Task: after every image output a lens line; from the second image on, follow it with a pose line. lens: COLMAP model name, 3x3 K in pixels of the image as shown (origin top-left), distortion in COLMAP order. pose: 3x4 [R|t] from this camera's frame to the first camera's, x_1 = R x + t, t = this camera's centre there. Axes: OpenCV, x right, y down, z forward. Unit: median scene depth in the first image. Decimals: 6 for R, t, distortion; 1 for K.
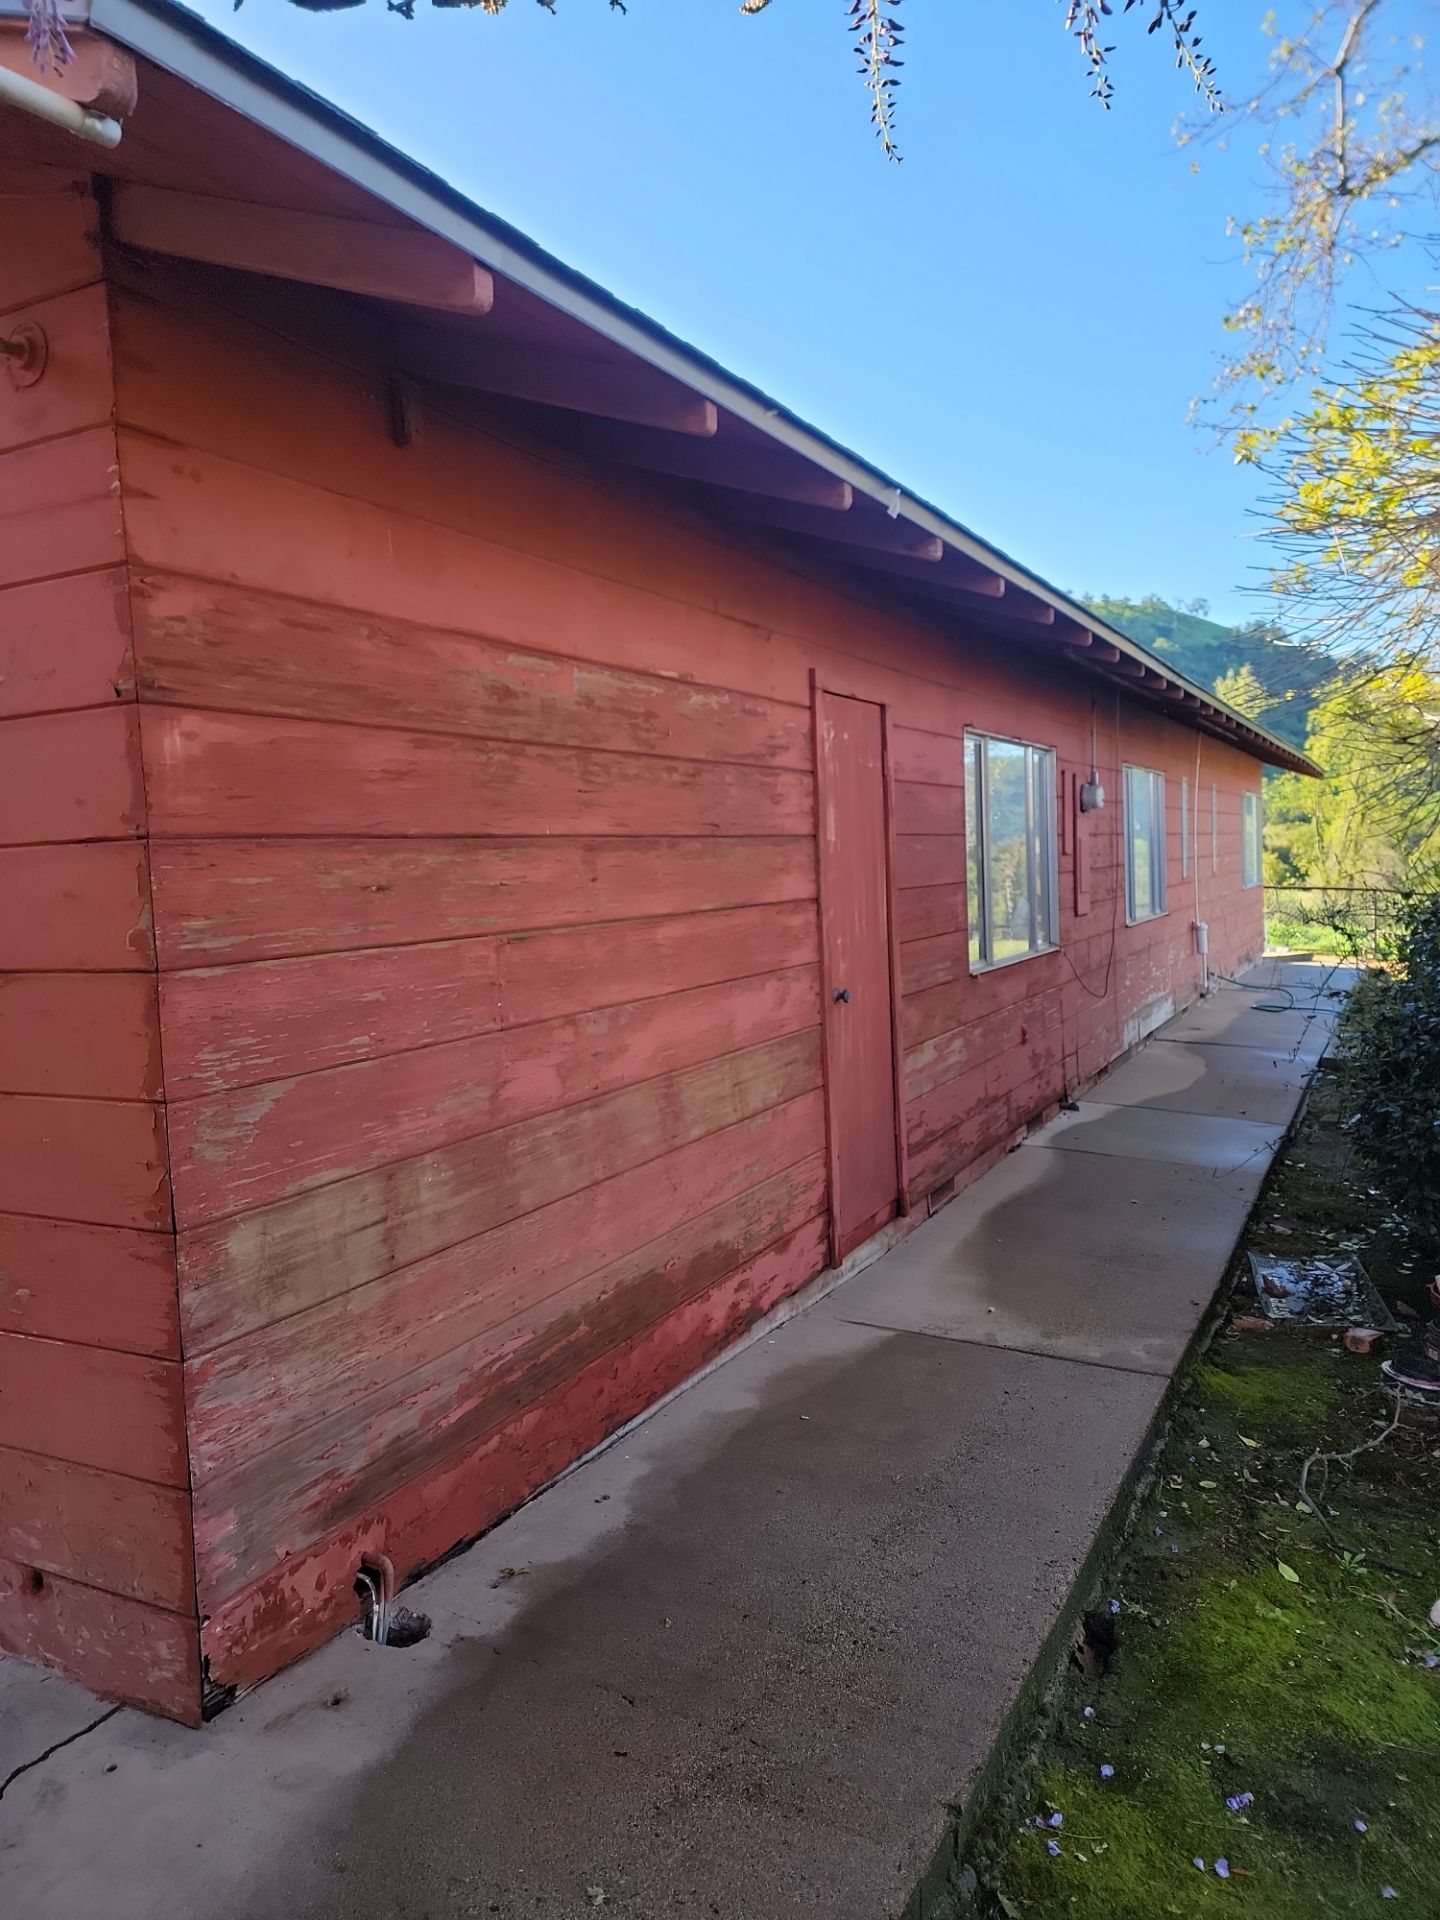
lens RADIAL K [[1358.7, 0, 725.0], [0, 1358.7, 953.9], [0, 0, 1]] dist [0.078023, -0.061306]
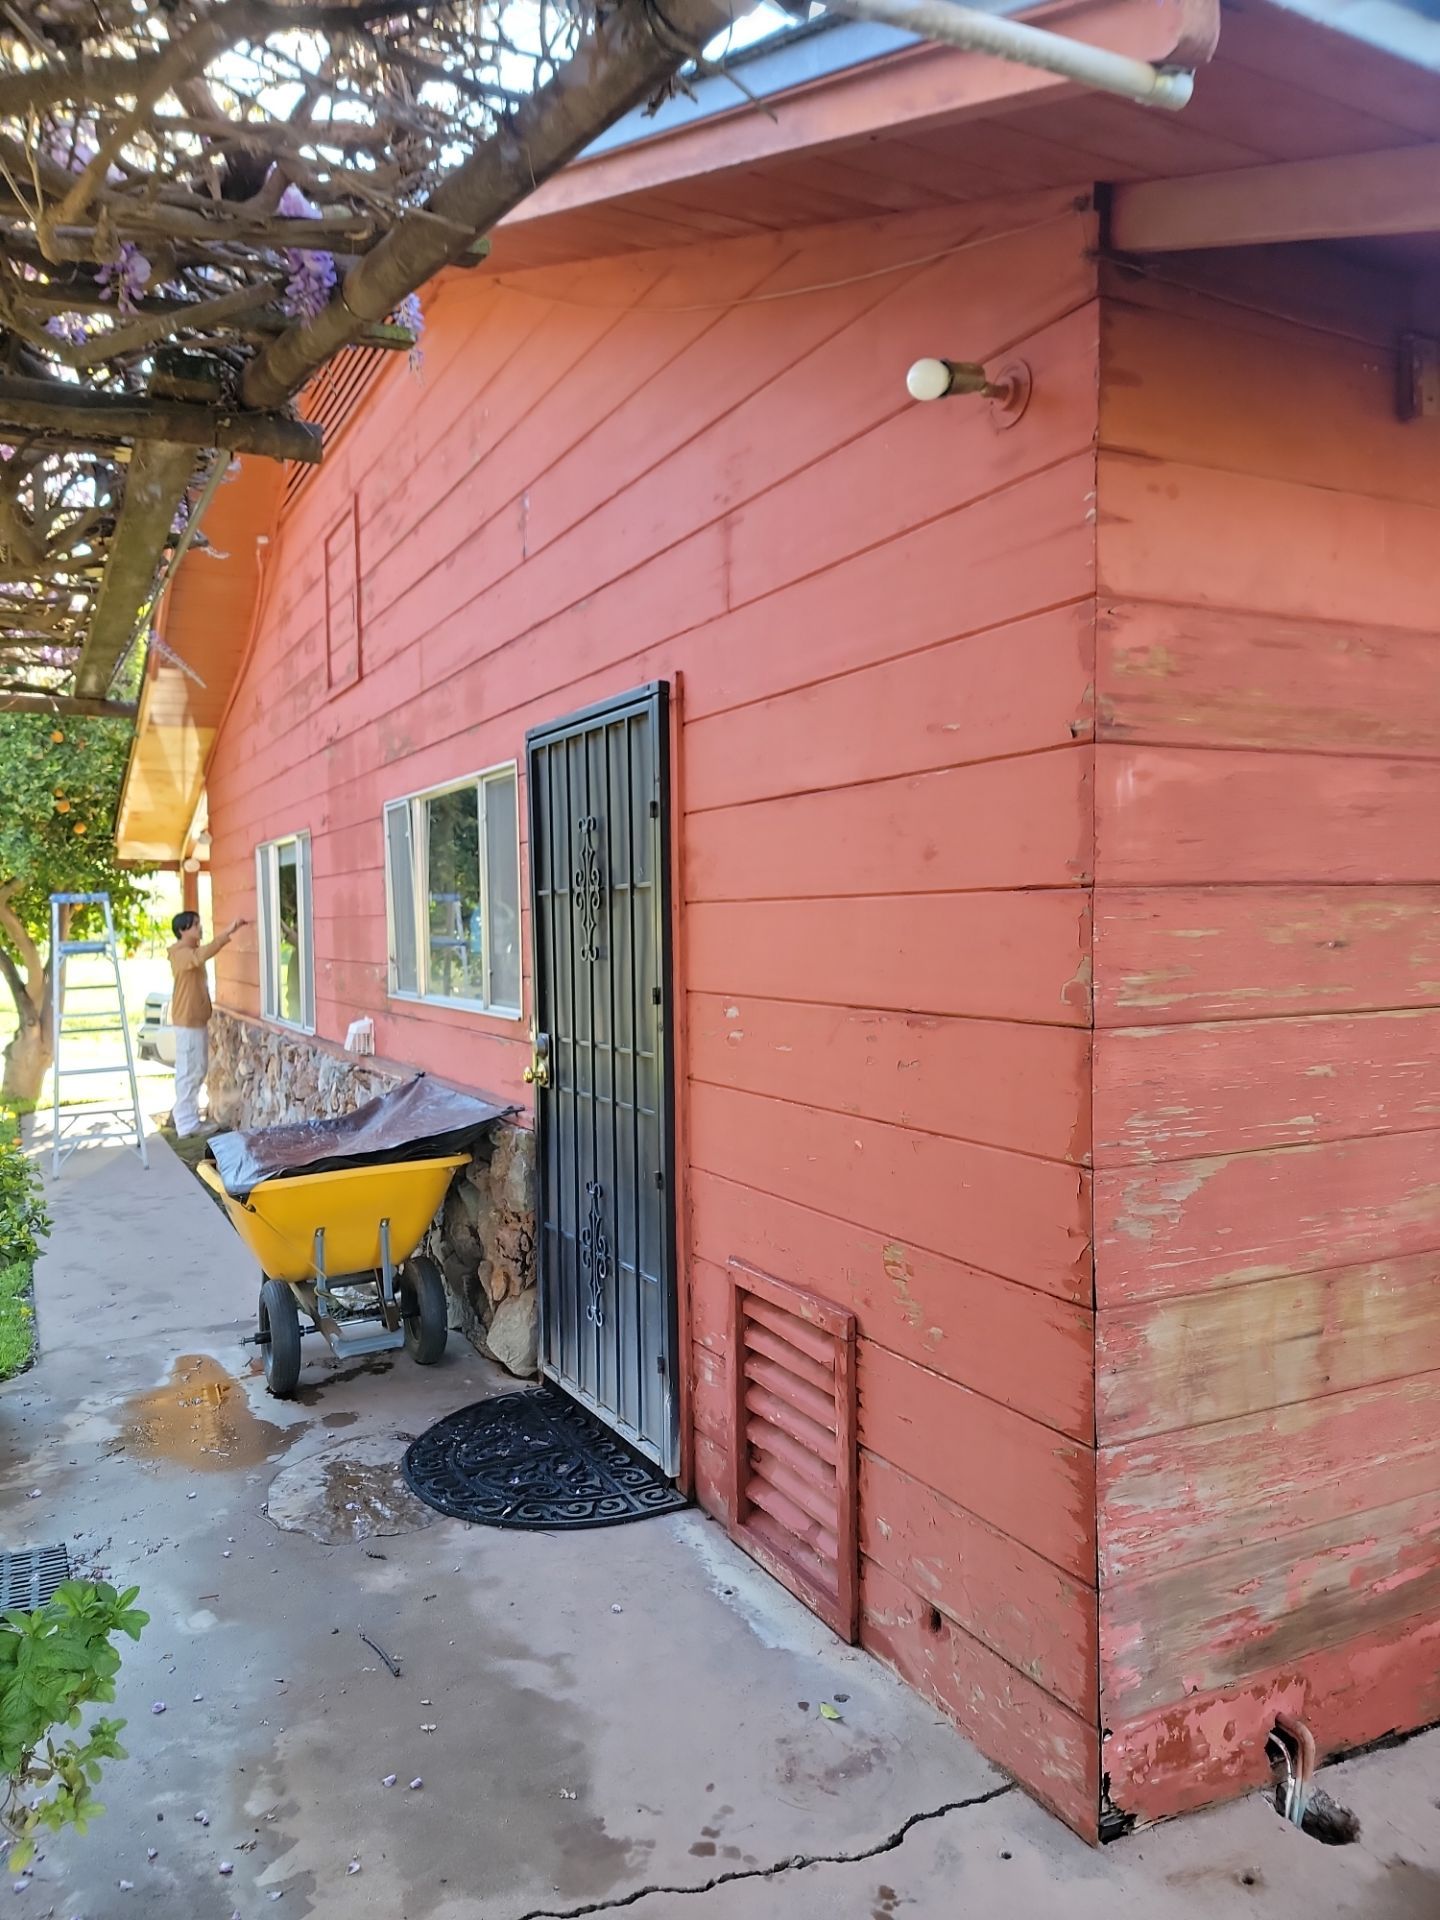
lens RADIAL K [[1358.7, 0, 714.6], [0, 1358.7, 967.4], [0, 0, 1]] dist [0.078023, -0.061306]
pose [[0.826359, 0.050212, -0.560900, -0.099607], [-0.056733, 0.998373, 0.005792, -0.018345], [0.560278, 0.027035, 0.827863, 0.078471]]
